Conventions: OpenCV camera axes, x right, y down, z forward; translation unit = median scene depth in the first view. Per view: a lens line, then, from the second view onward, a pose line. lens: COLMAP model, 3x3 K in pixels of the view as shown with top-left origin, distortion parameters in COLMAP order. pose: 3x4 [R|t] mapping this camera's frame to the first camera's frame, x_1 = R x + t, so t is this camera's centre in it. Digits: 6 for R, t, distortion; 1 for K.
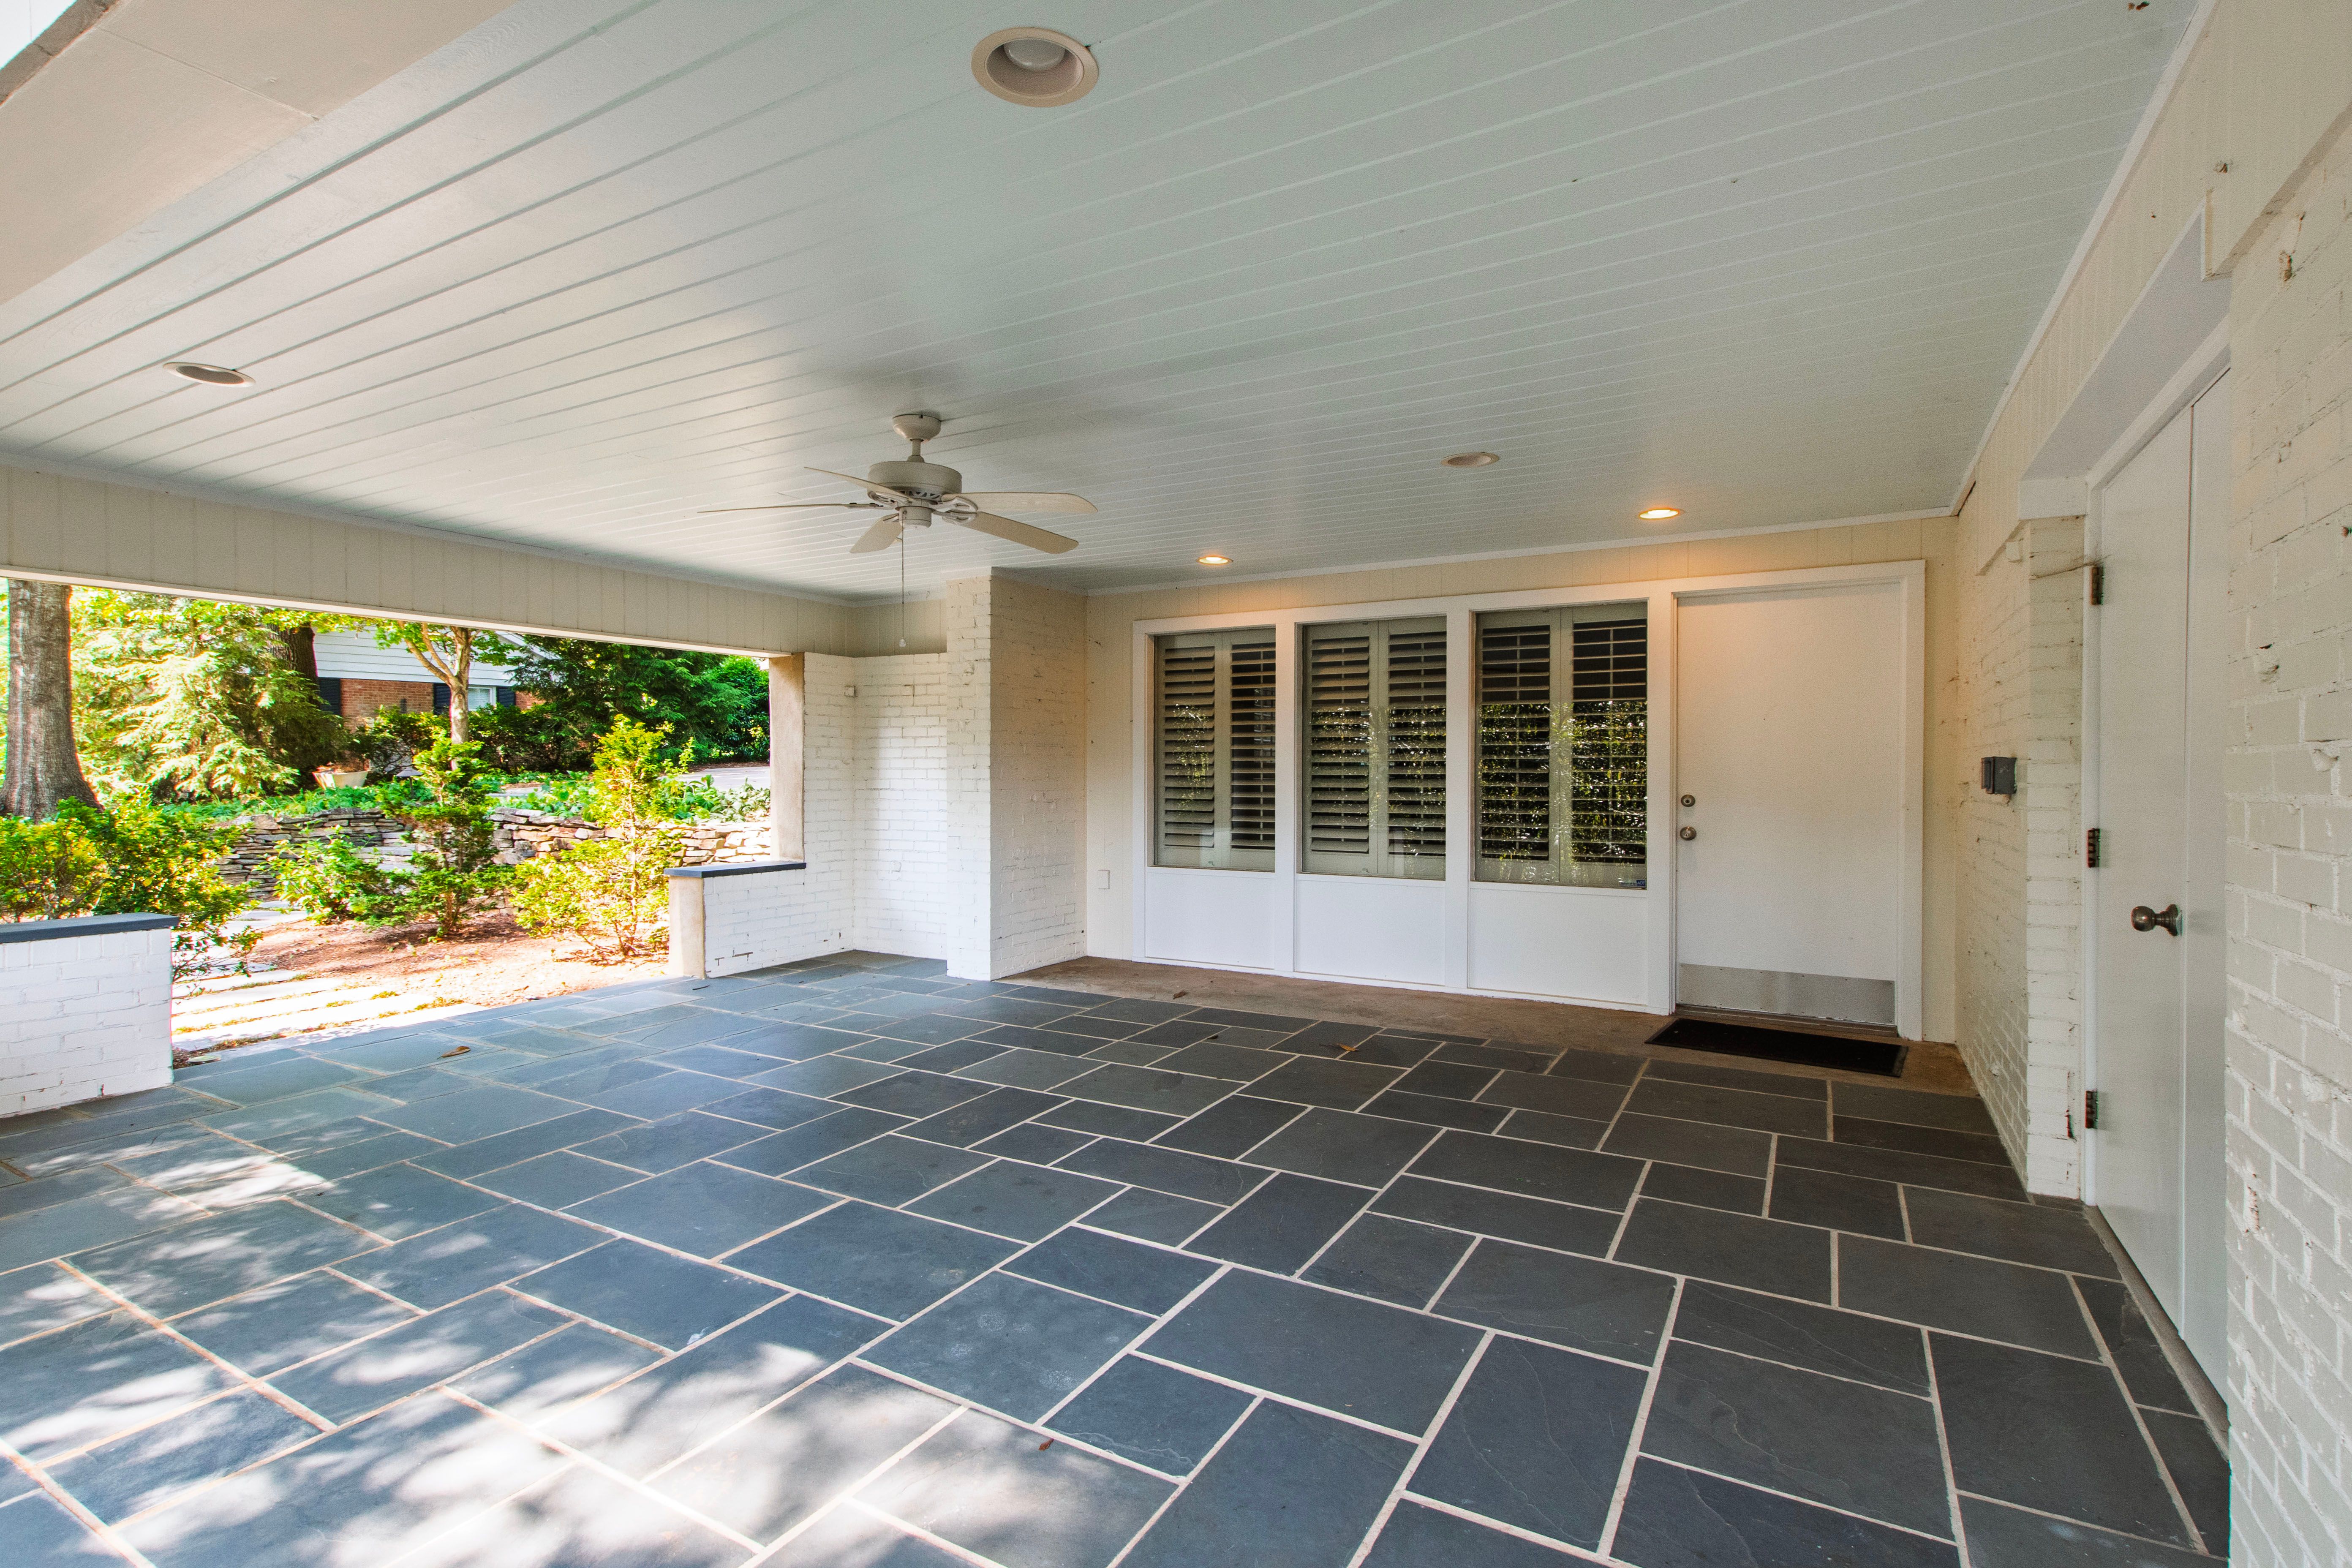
lens RADIAL K [[1121.5, 0, 1176.0], [0, 1121.5, 784.0], [0, 0, 1]] dist [0.000052, 0.000044]
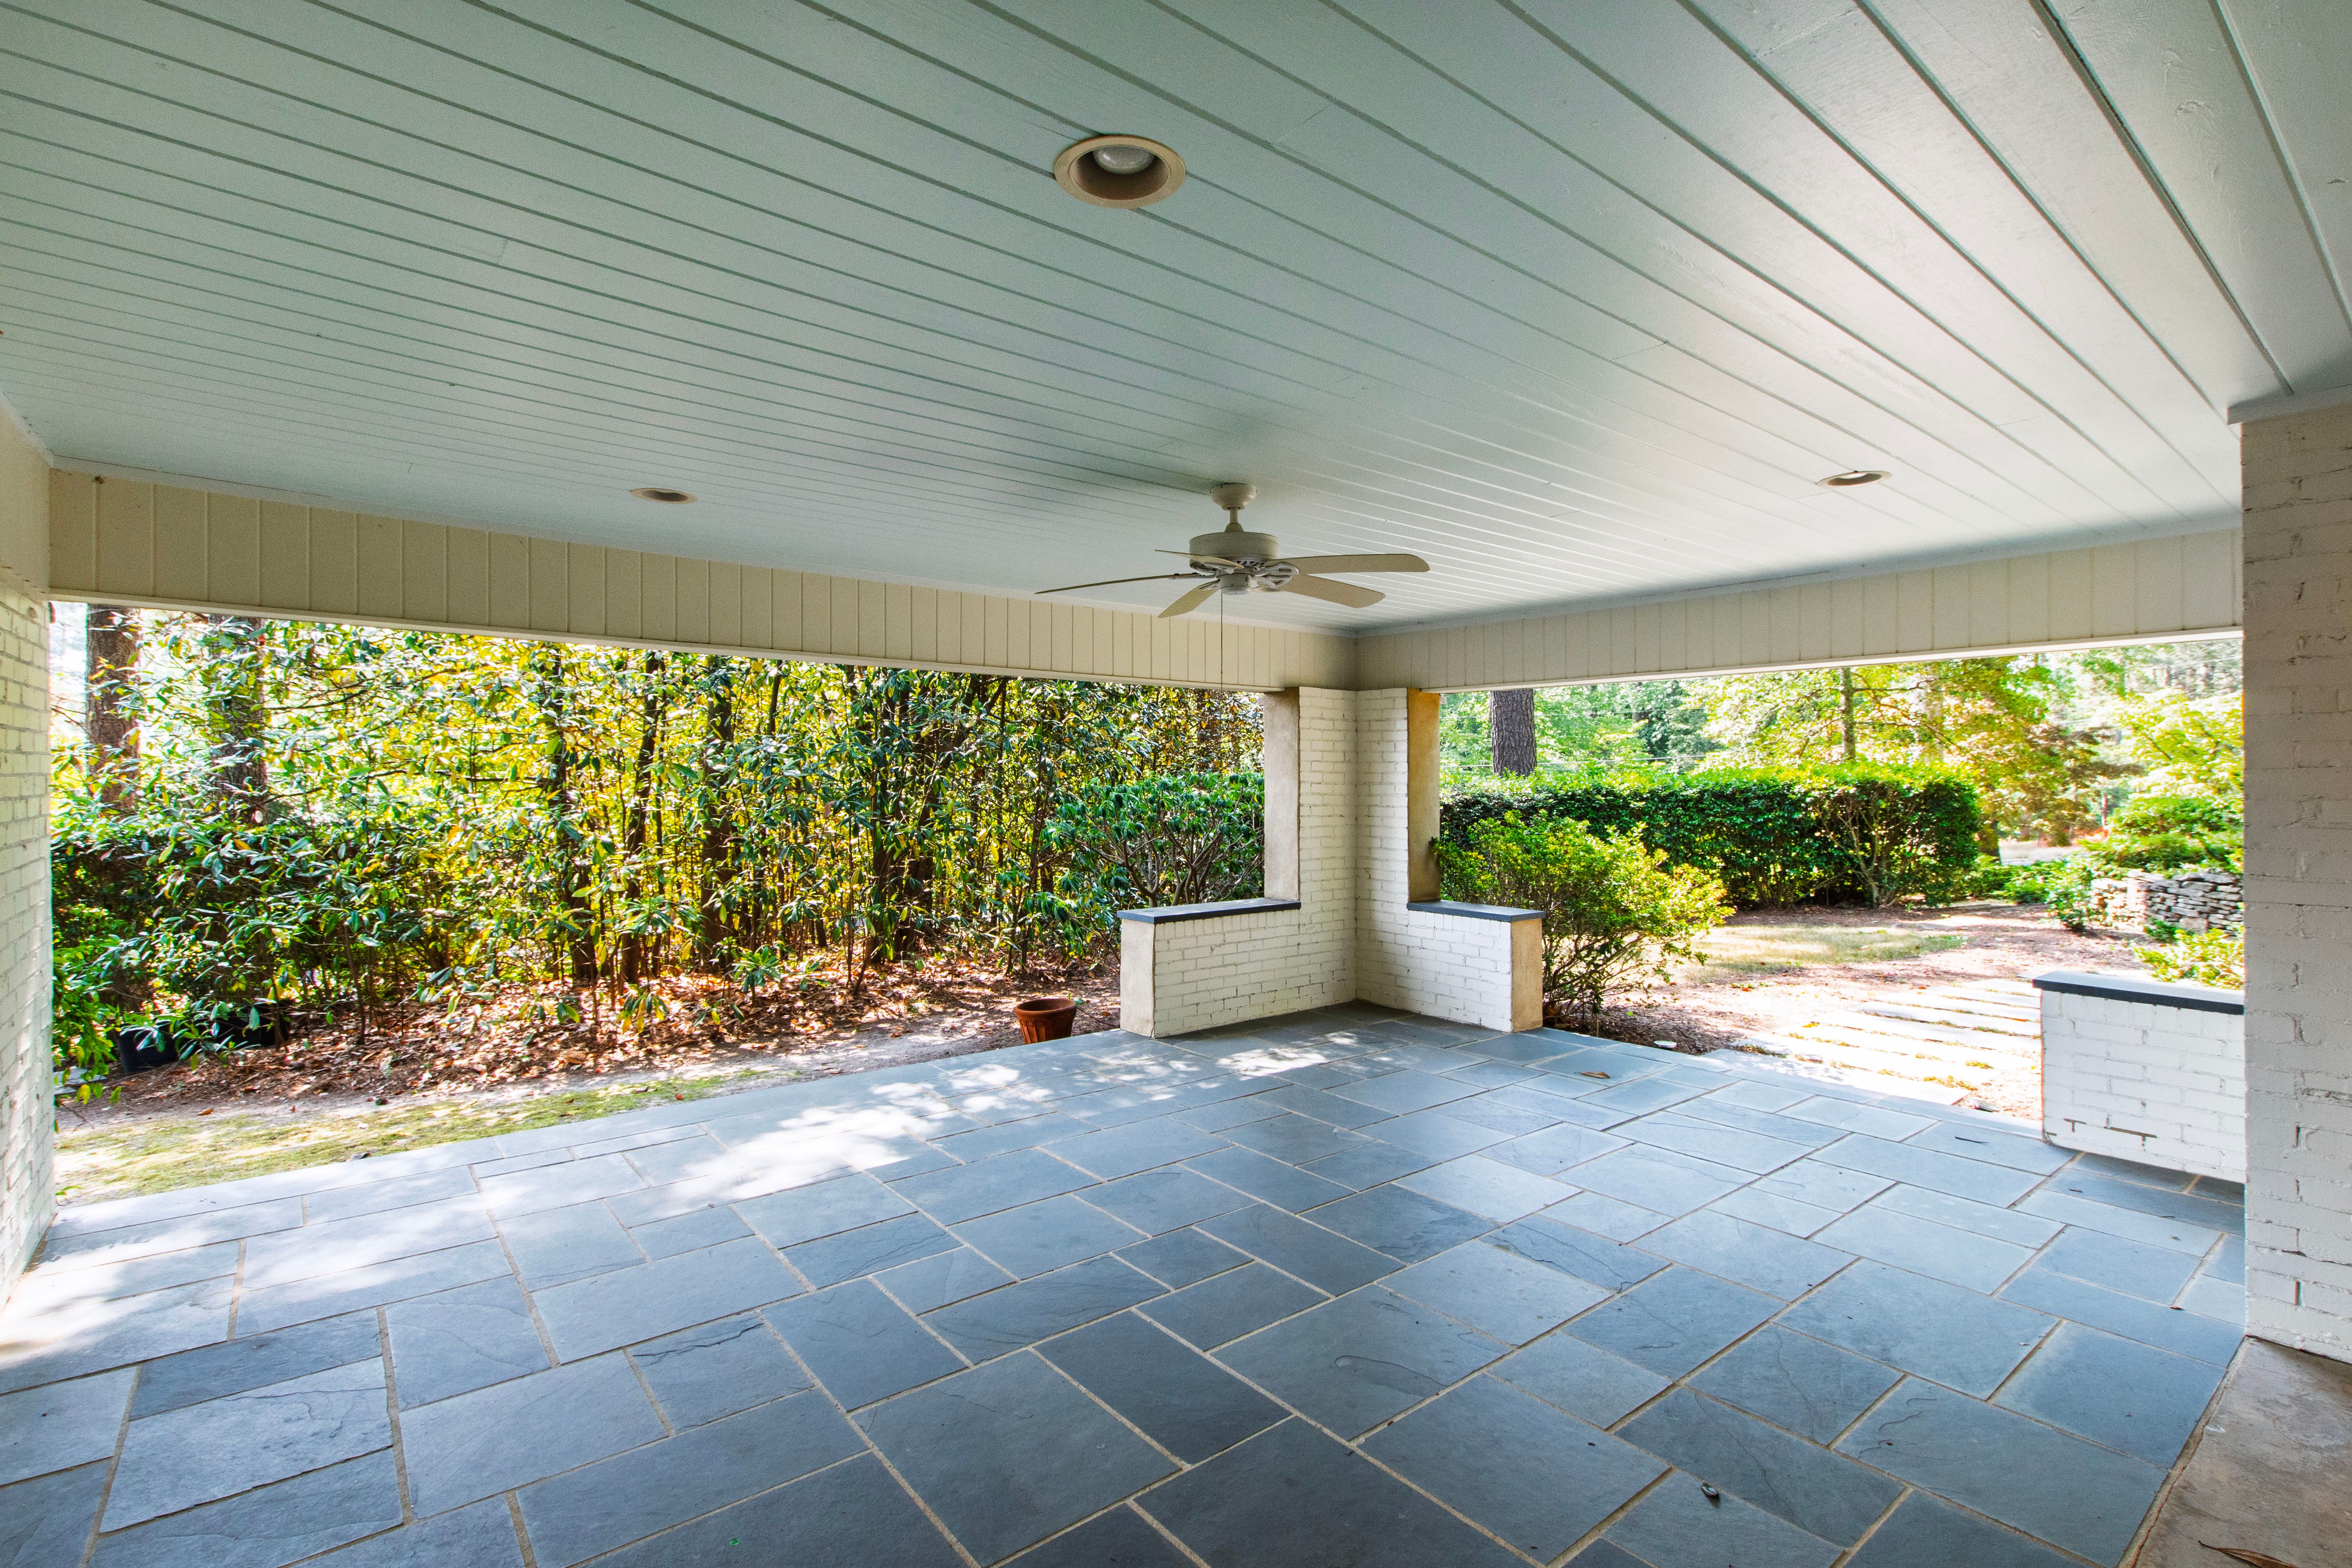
lens RADIAL K [[1121.5, 0, 1176.0], [0, 1121.5, 784.0], [0, 0, 1]] dist [0.000052, 0.000044]
pose [[-0.364455, -0.002636, -0.931217, 0.632113], [-0.008255, 0.999966, 0.000400, -0.051469], [0.931184, 0.007832, -0.364464, 1.142070]]
